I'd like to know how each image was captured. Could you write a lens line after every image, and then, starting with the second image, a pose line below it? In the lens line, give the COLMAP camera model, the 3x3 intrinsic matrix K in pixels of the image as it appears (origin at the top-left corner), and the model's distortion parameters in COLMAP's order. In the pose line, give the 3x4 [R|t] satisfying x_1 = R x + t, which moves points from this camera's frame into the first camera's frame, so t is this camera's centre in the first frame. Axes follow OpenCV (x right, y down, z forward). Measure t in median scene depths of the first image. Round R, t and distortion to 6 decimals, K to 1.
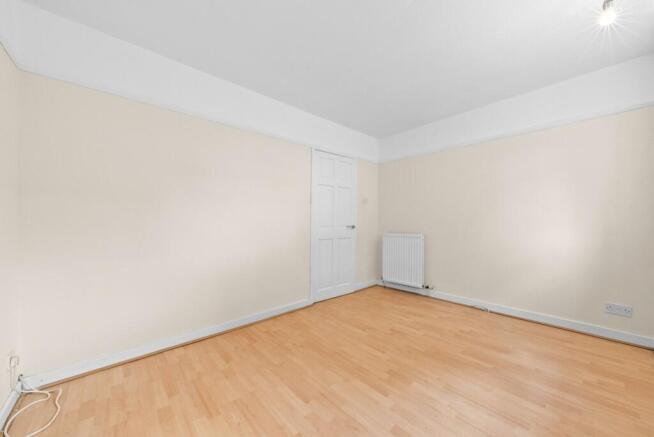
lens RADIAL K [[225.0, 0, 327.0], [0, 225.0, 221.0], [0, 0, 1]] dist [-0.006786, 0.000449]
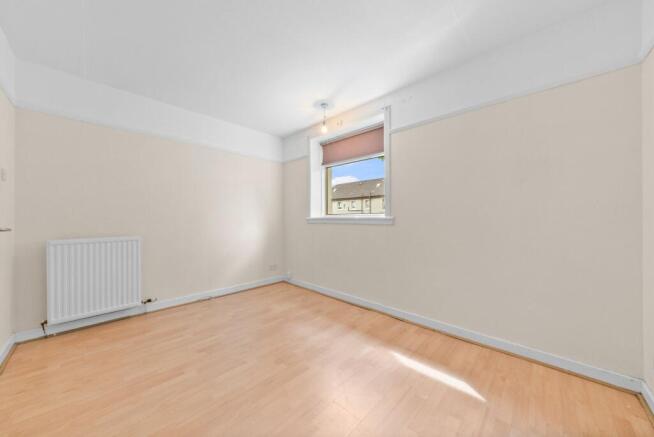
lens RADIAL K [[225.0, 0, 327.2], [0, 225.0, 219.2], [0, 0, 1]] dist [-0.006786, 0.000449]
pose [[-0.041808, 0.005614, 0.999110, -0.476139], [-0.003236, 0.999978, -0.005754, 0.006946], [-0.999120, -0.003474, -0.041789, 0.499417]]
